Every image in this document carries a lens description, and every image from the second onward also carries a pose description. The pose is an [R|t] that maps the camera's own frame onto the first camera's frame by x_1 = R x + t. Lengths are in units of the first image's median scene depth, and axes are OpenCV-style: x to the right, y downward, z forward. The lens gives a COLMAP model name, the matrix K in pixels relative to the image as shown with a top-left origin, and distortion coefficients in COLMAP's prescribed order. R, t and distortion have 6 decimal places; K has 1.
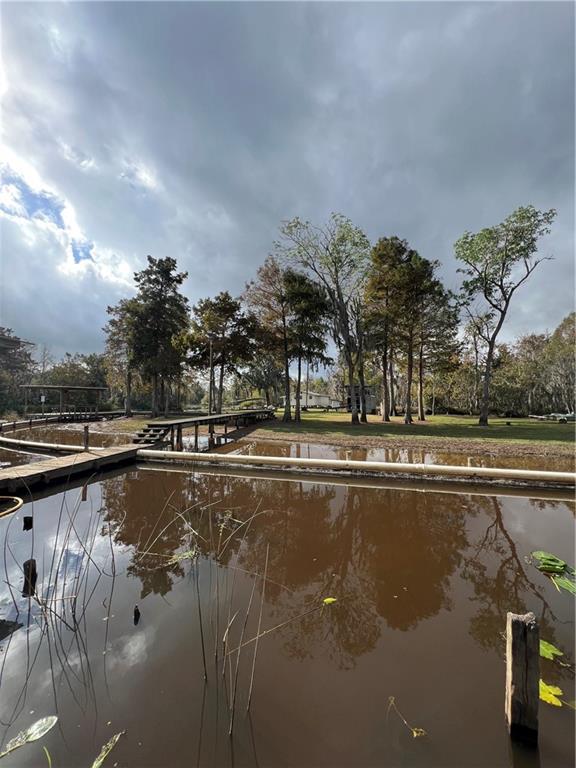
lens RADIAL K [[310.5, 0, 288.0], [0, 310.5, 384.0], [0, 0, 1]] dist [-0.001166, -0.000012]
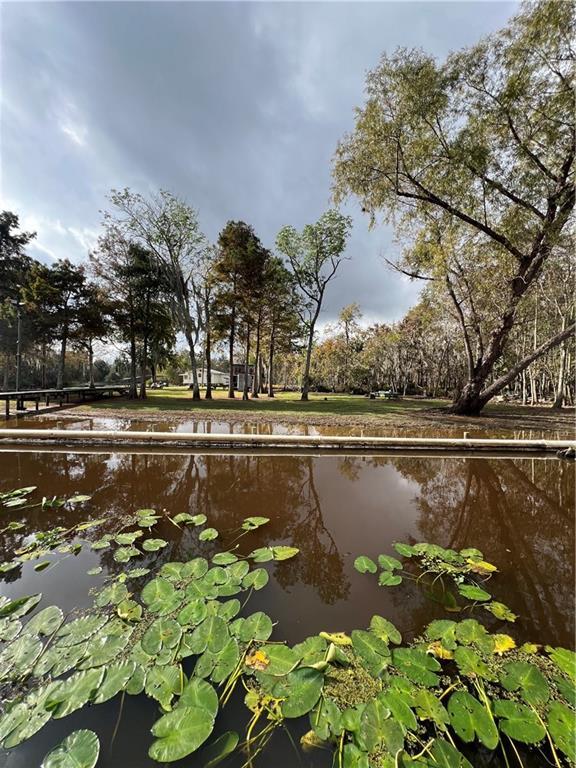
lens RADIAL K [[305.8, 0, 286.6], [0, 305.8, 384.5], [0, 0, 1]] dist [-0.002079, 0.000117]
pose [[0.971110, 0.007528, 0.238515, 0.241352], [-0.024234, 0.997446, 0.067188, -0.000789], [-0.237400, -0.071027, 0.968812, -0.070218]]
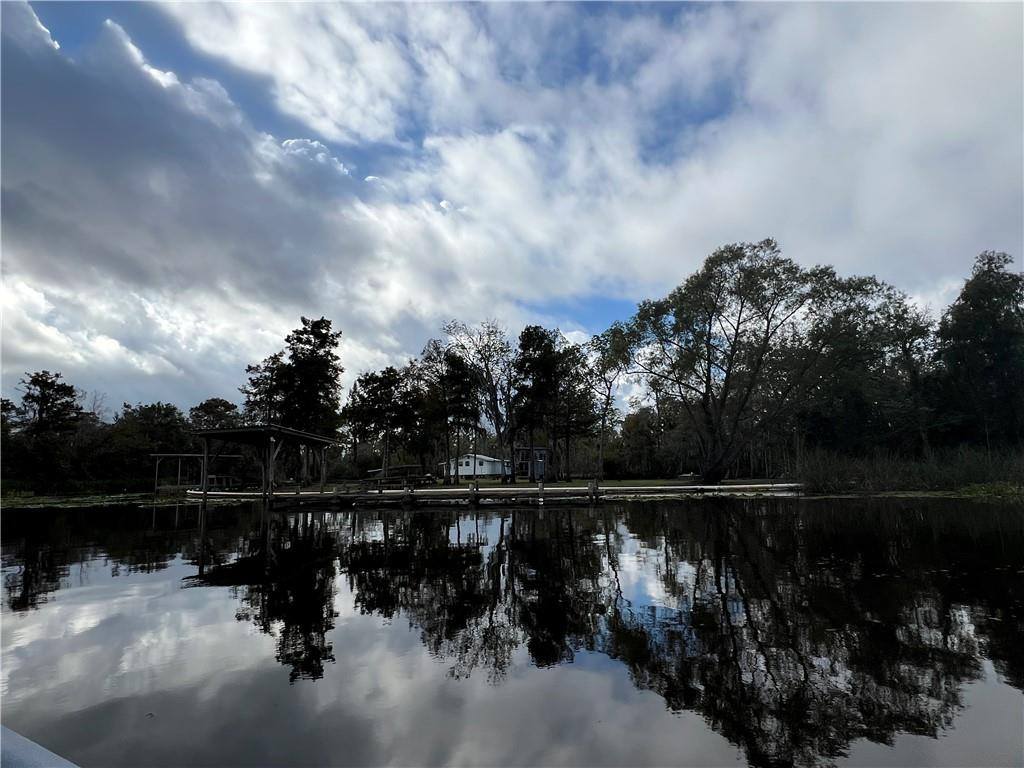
lens RADIAL K [[594.3, 0, 512.0], [0, 594.3, 384.0], [0, 0, 1]] dist [-0.002719, -0.001005]
pose [[0.993614, 0.000870, 0.112828, -0.013552], [0.009375, 0.995876, -0.090241, -0.045260], [-0.112441, 0.090722, 0.989508, -1.199033]]
